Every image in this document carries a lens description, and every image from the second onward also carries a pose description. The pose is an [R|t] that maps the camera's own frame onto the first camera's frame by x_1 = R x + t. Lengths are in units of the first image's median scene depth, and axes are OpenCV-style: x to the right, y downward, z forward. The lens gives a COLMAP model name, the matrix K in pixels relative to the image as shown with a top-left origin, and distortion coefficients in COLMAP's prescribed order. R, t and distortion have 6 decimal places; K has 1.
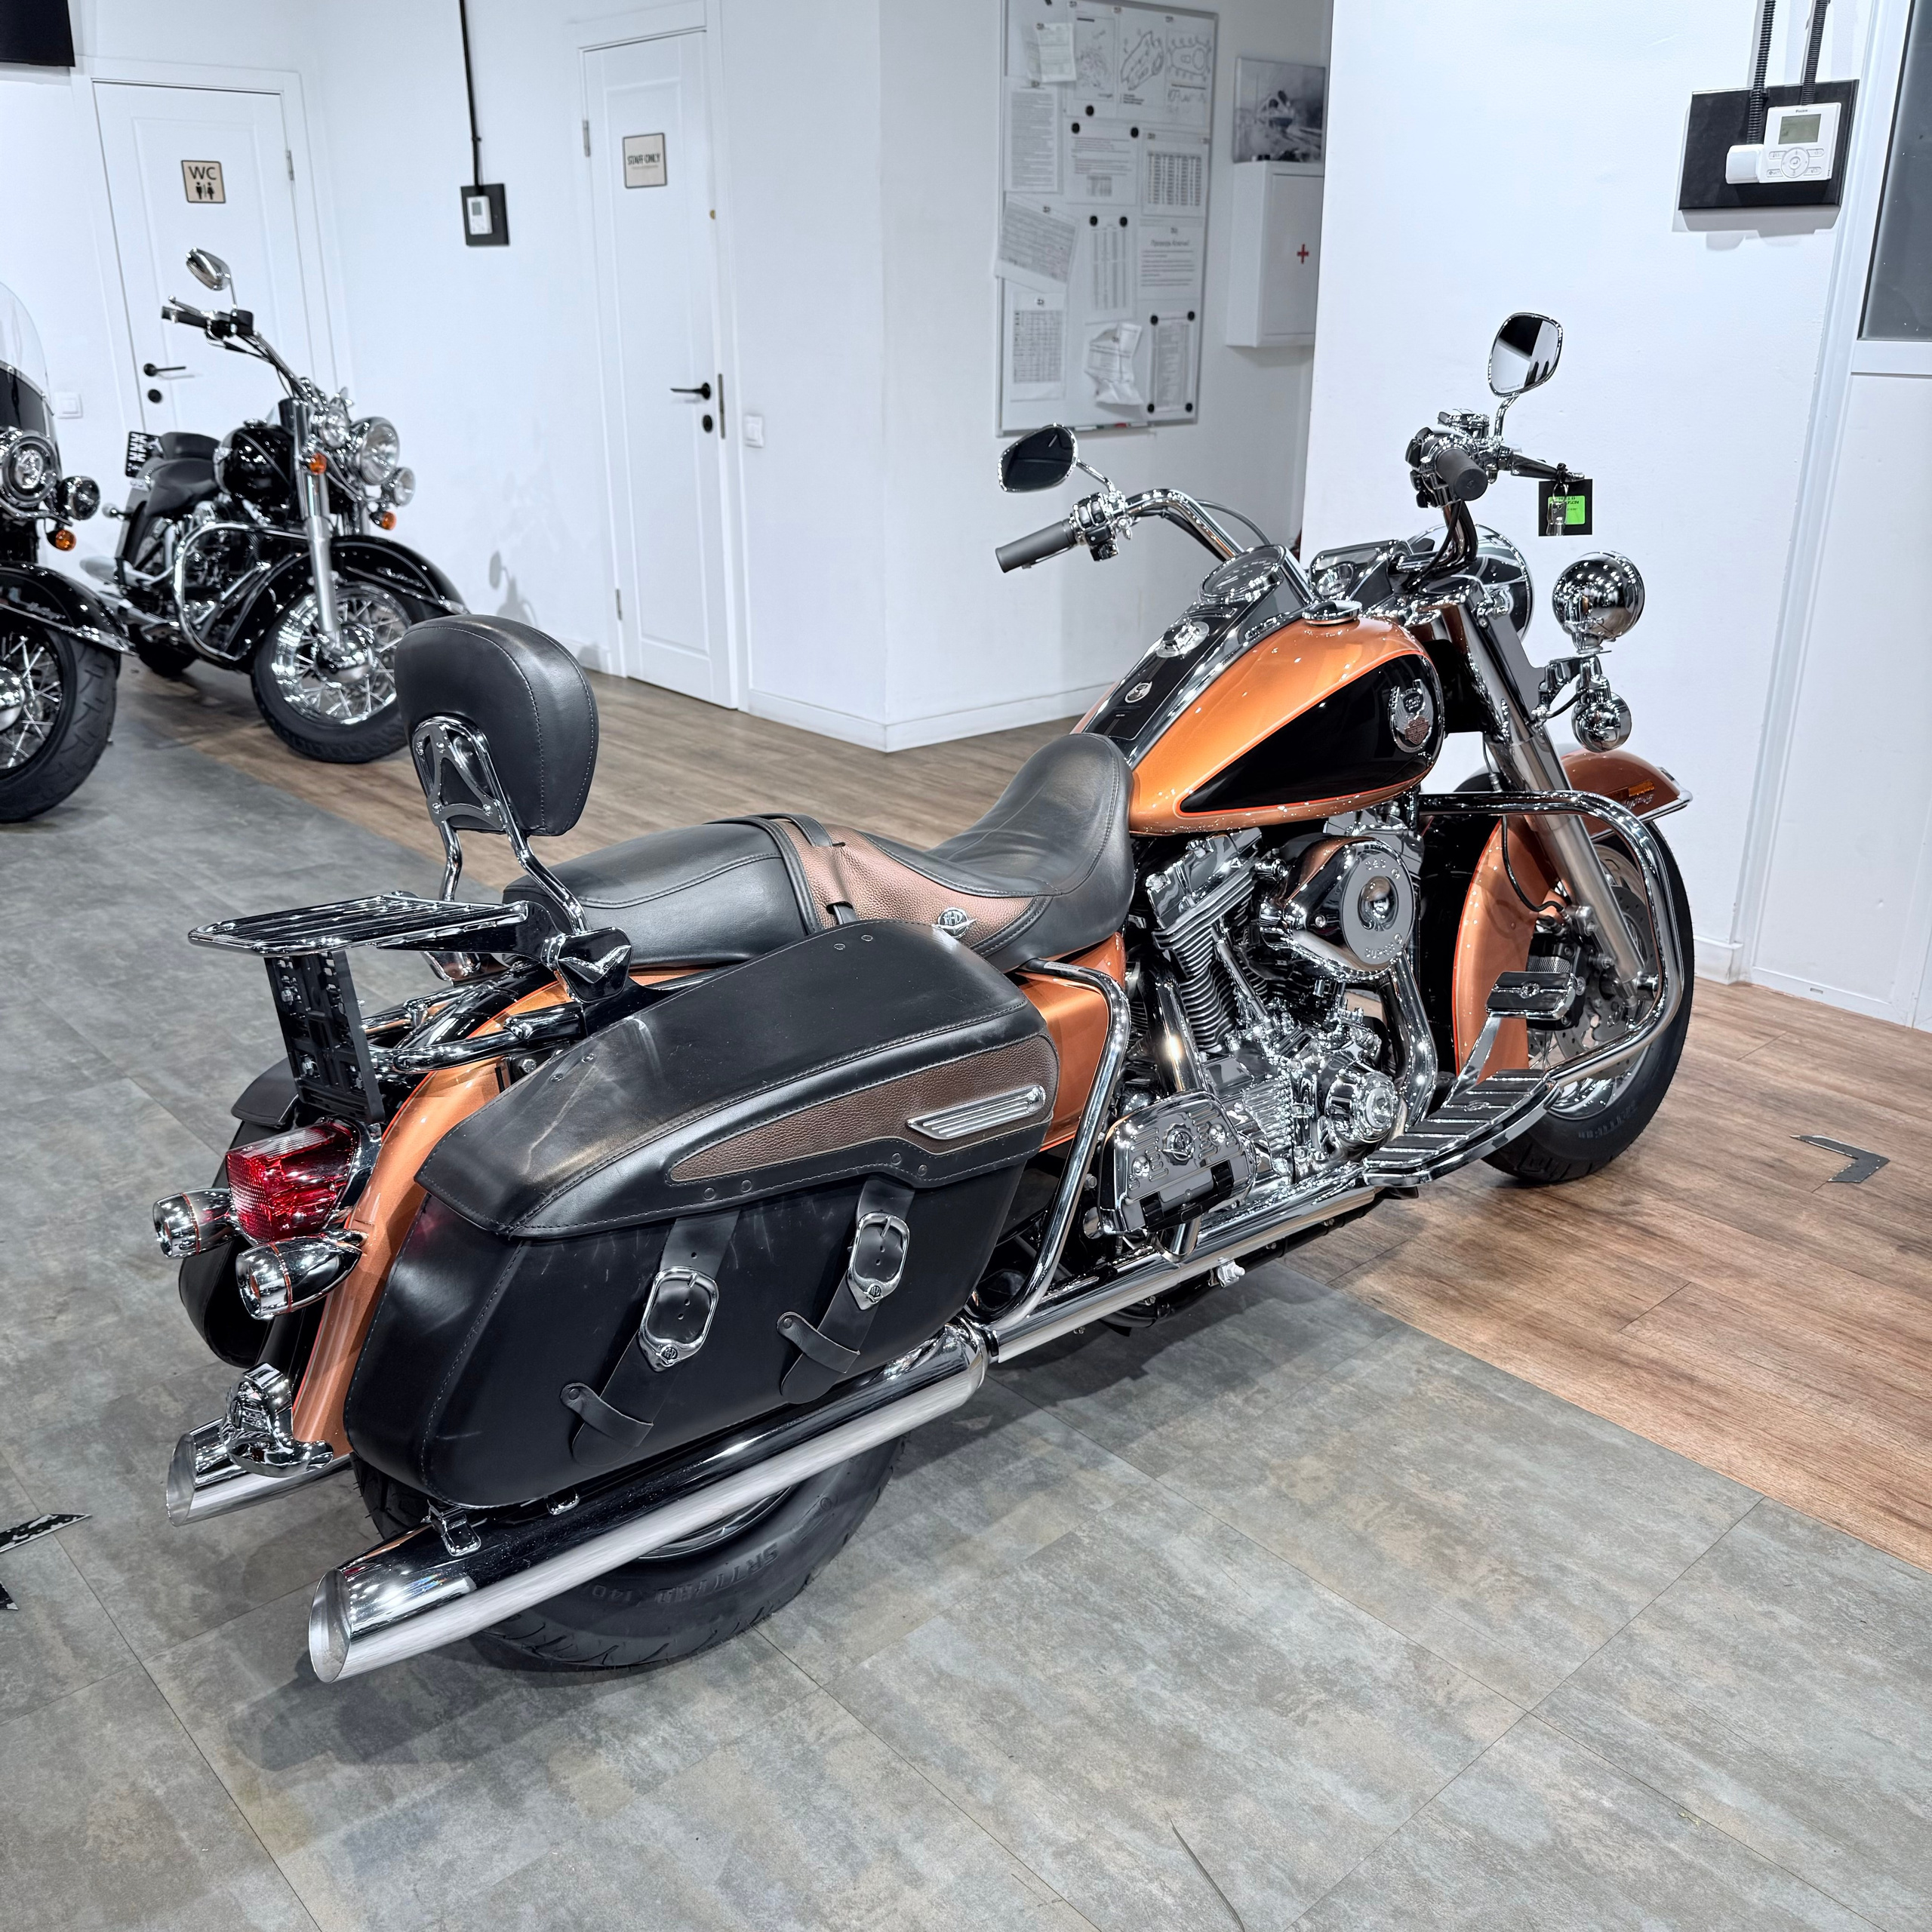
lens RADIAL K [[1810.1, 0, 966.0], [0, 1810.1, 966.0], [0, 0, 1]] dist [0.081550, -0.133668]
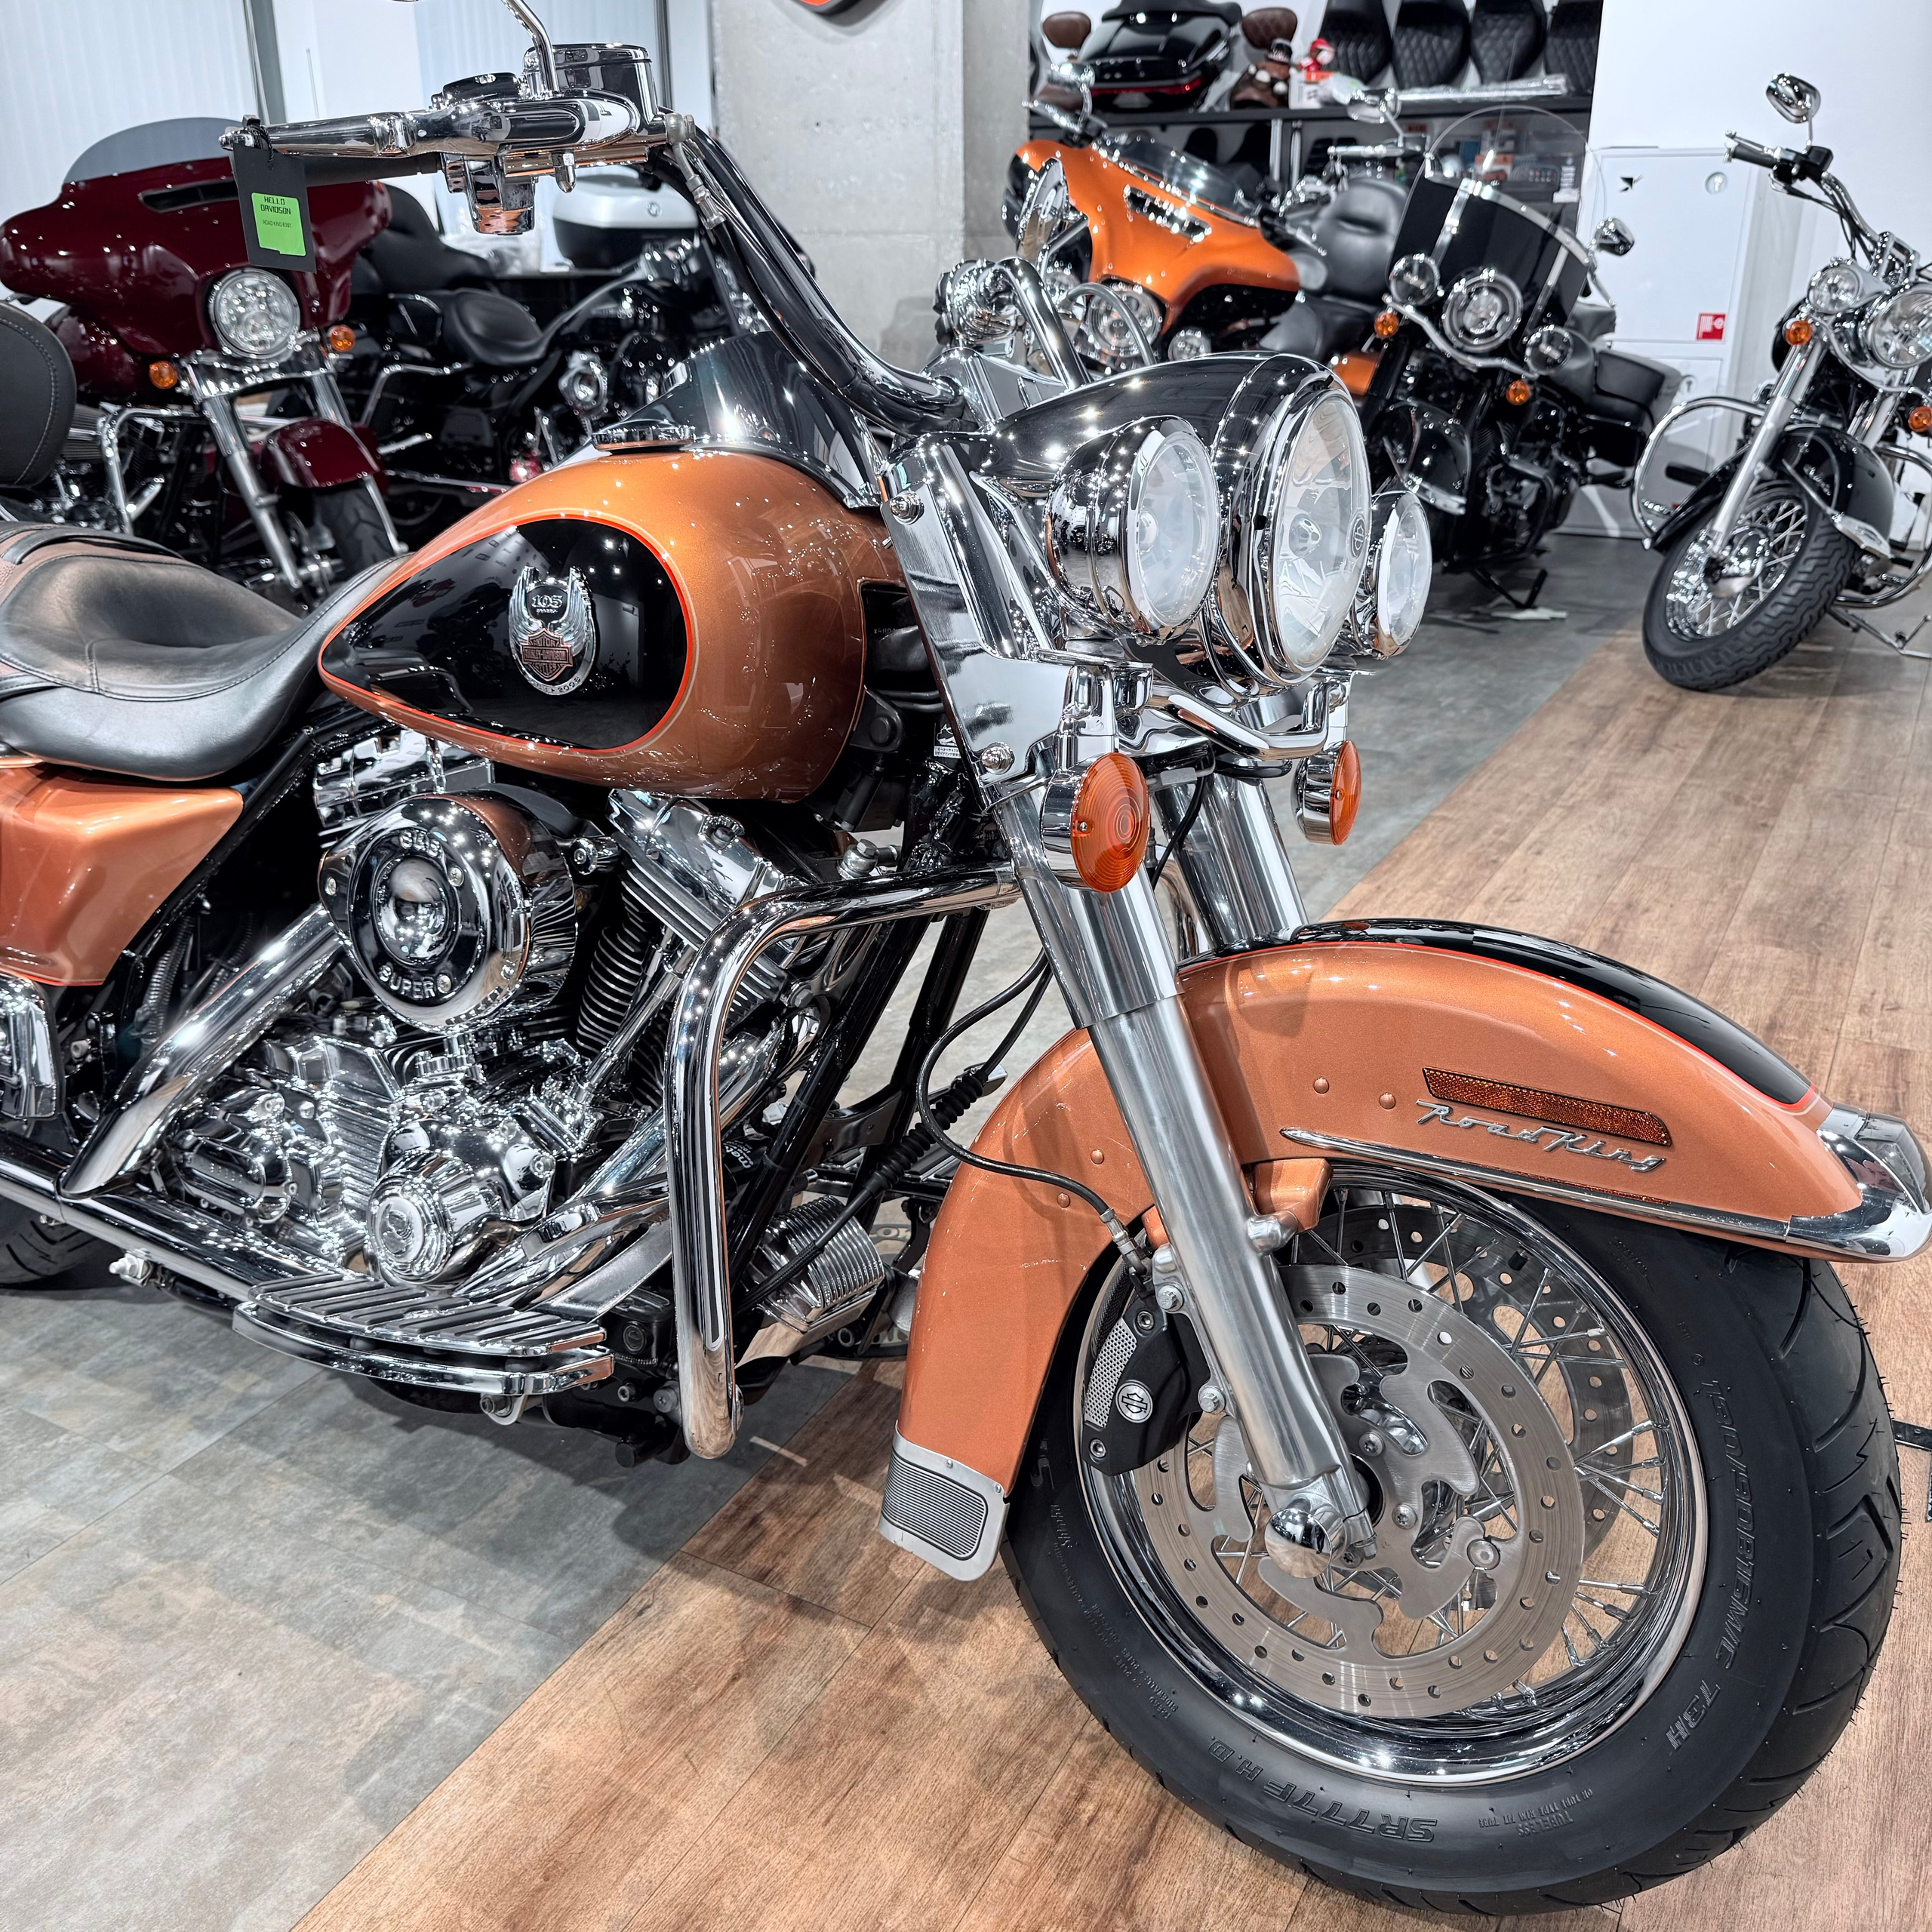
lens RADIAL K [[1795.5, 0, 962.6], [0, 1795.5, 977.5], [0, 0, 1]] dist [0.065454, -0.114454]
pose [[0.331236, 0.359091, -0.872546, 0.676270], [-0.323606, 0.911896, 0.252438, -0.184986], [0.886319, 0.198745, 0.418257, 0.759728]]
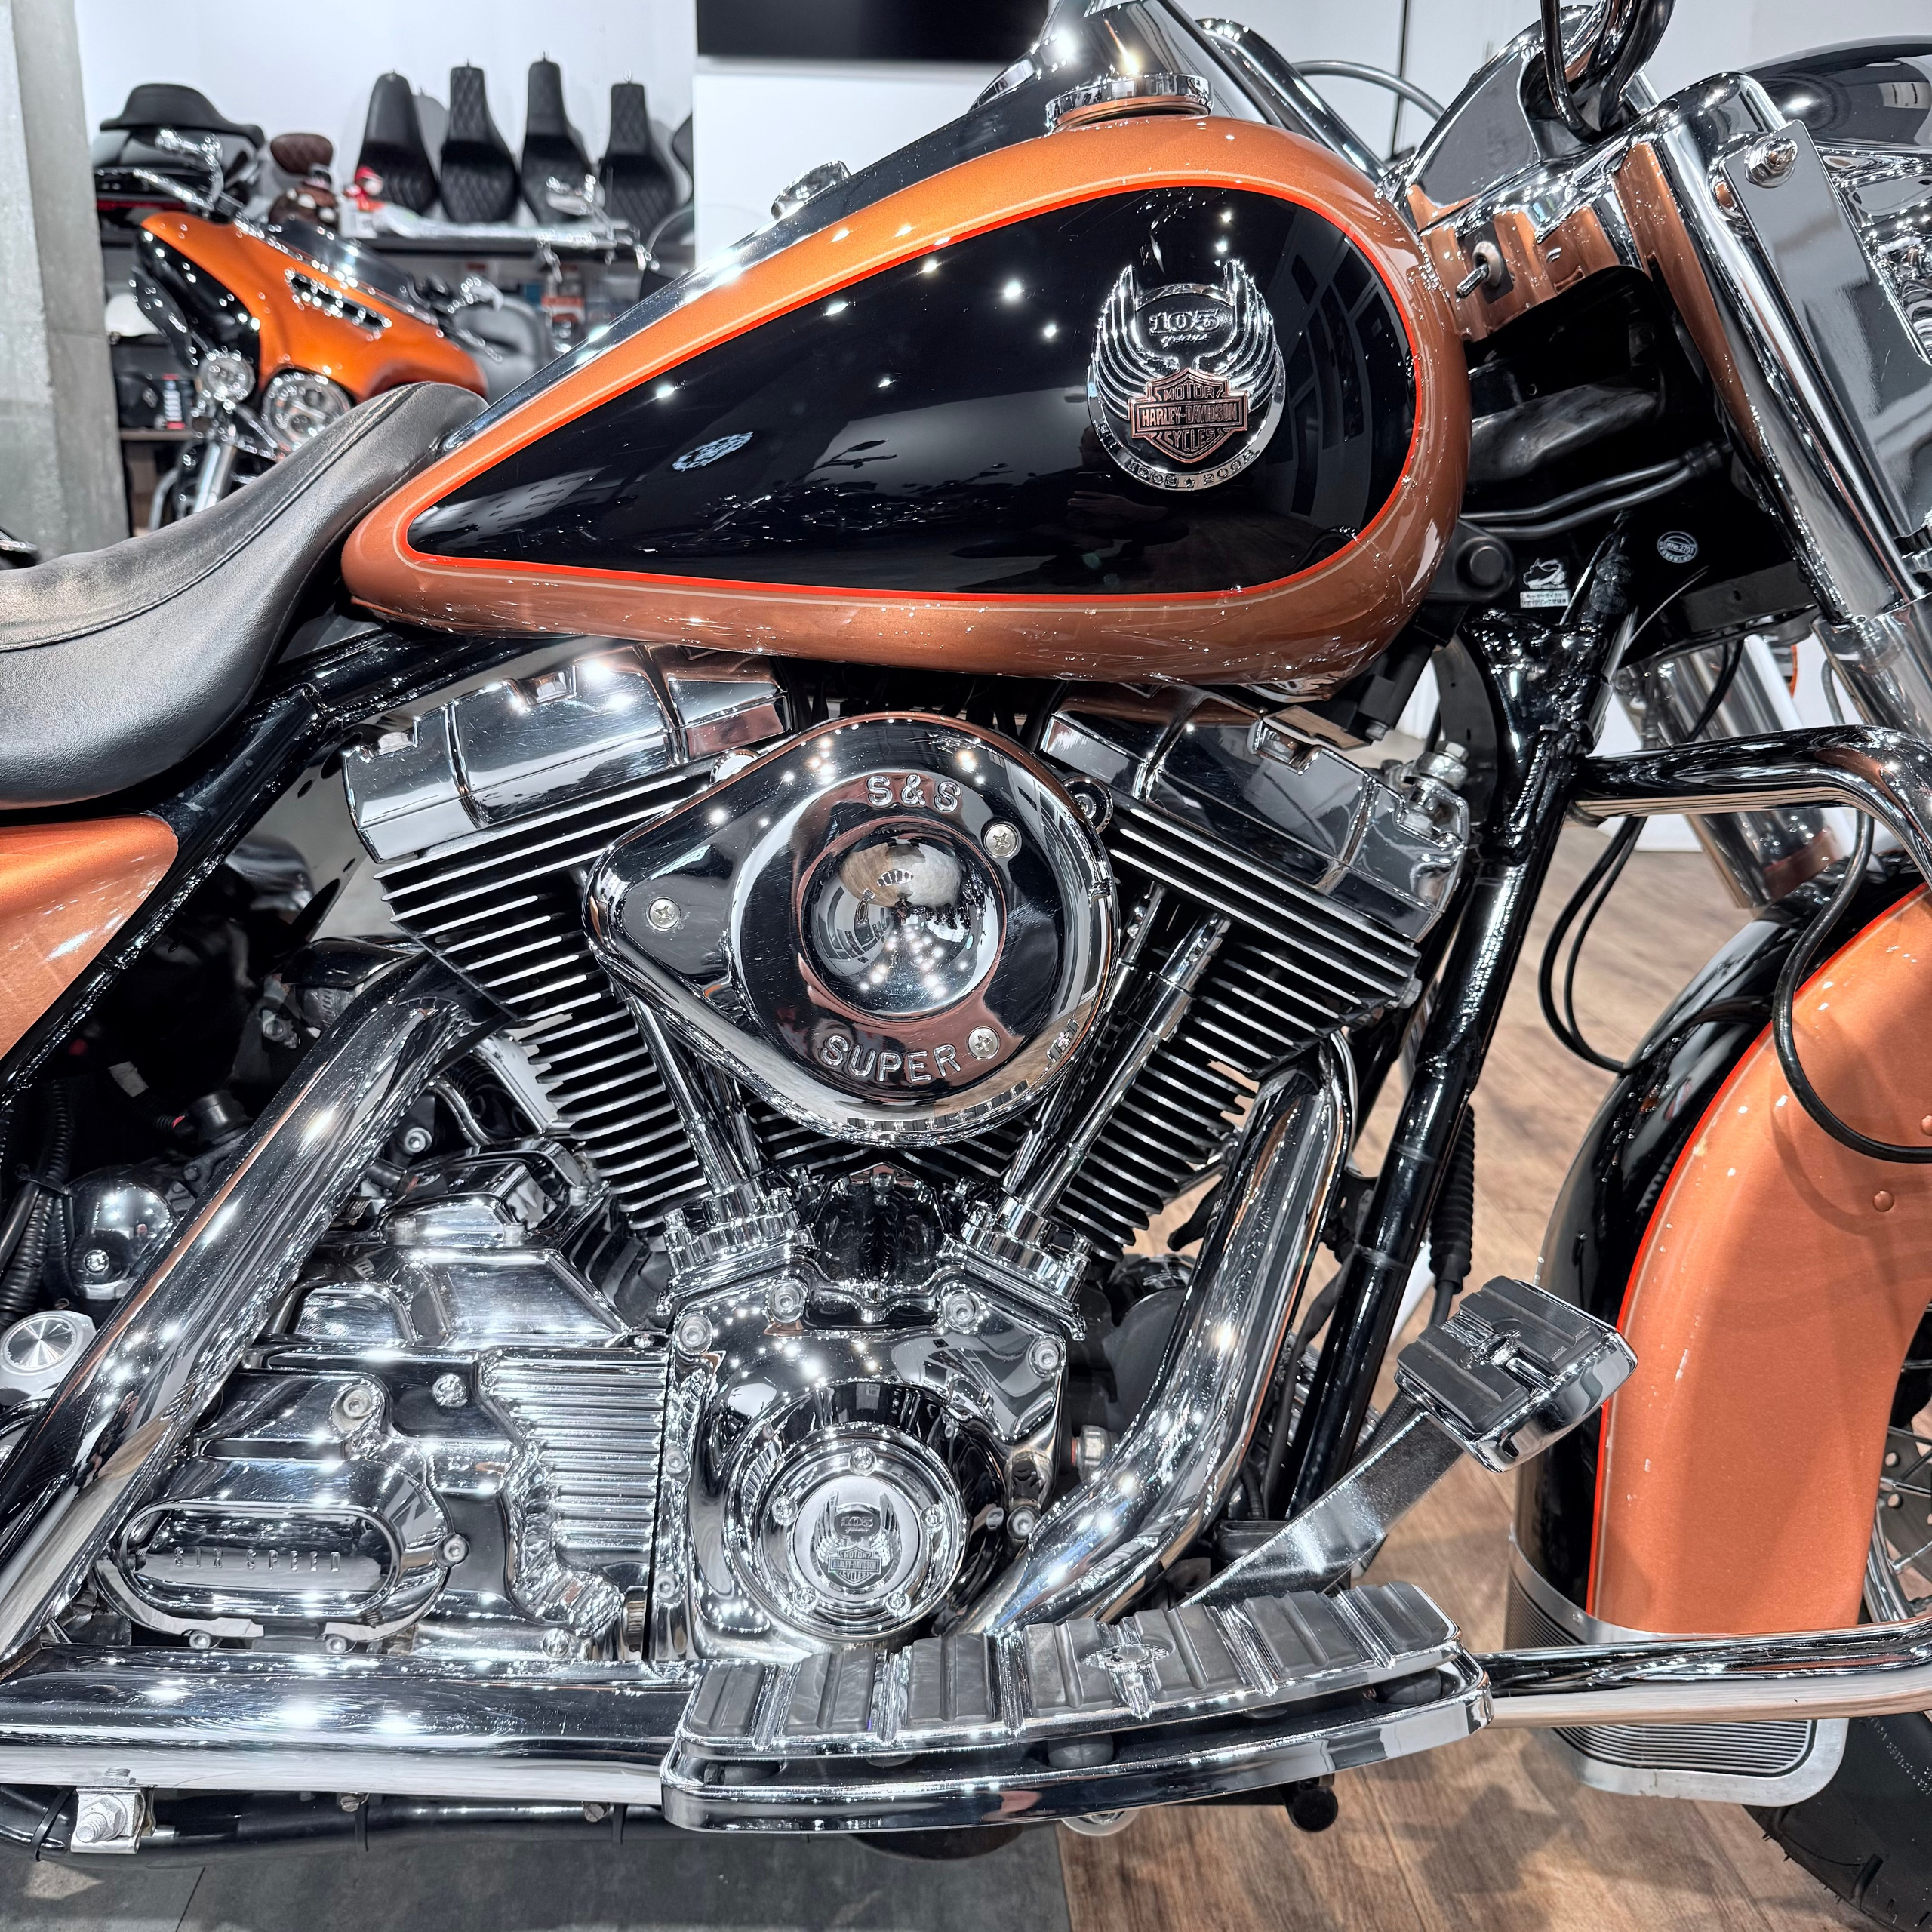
lens RADIAL K [[1841.3, 0, 938.6], [0, 1841.3, 966.8], [0, 0, 1]] dist [0.000652, -0.015342]
pose [[0.780622, 0.188163, -0.596007, 0.354266], [-0.237367, 0.971411, -0.004212, -0.021403], [0.578175, 0.144760, 0.802968, 0.615995]]
